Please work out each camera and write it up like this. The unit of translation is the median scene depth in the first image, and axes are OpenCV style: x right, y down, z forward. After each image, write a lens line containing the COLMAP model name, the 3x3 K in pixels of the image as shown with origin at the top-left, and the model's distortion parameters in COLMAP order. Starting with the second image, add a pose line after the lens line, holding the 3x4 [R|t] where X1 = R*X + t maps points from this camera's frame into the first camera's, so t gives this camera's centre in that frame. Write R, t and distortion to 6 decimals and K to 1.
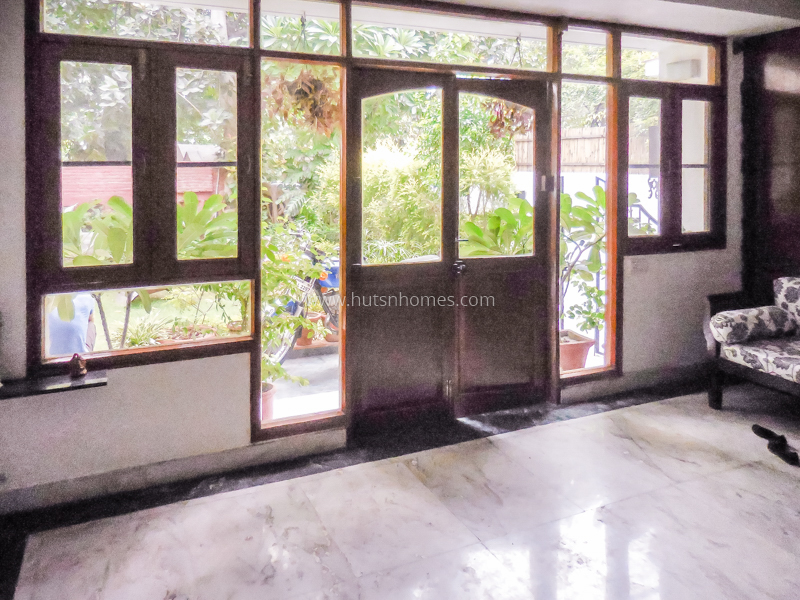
lens RADIAL K [[607.9, 0, 400.0], [0, 607.9, 300.0], [0, 0, 1]] dist [-0.002942, -0.002515]
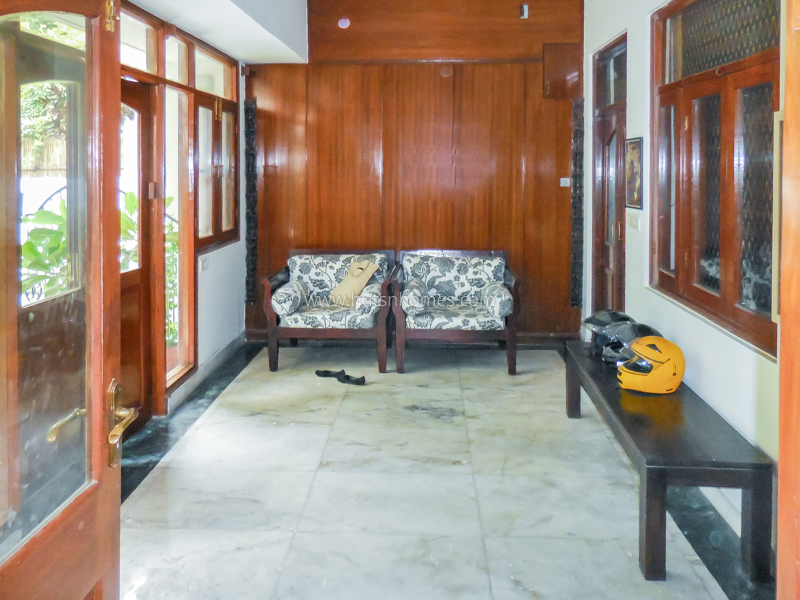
lens RADIAL K [[622.4, 0, 400.0], [0, 622.4, 300.0], [0, 0, 1]] dist [0.006876, 0.000239]
pose [[0.458771, -0.187797, 0.868482, -0.450896], [0.185559, 0.976109, 0.113049, -0.057564], [-0.868963, 0.109290, 0.482658, 0.191016]]
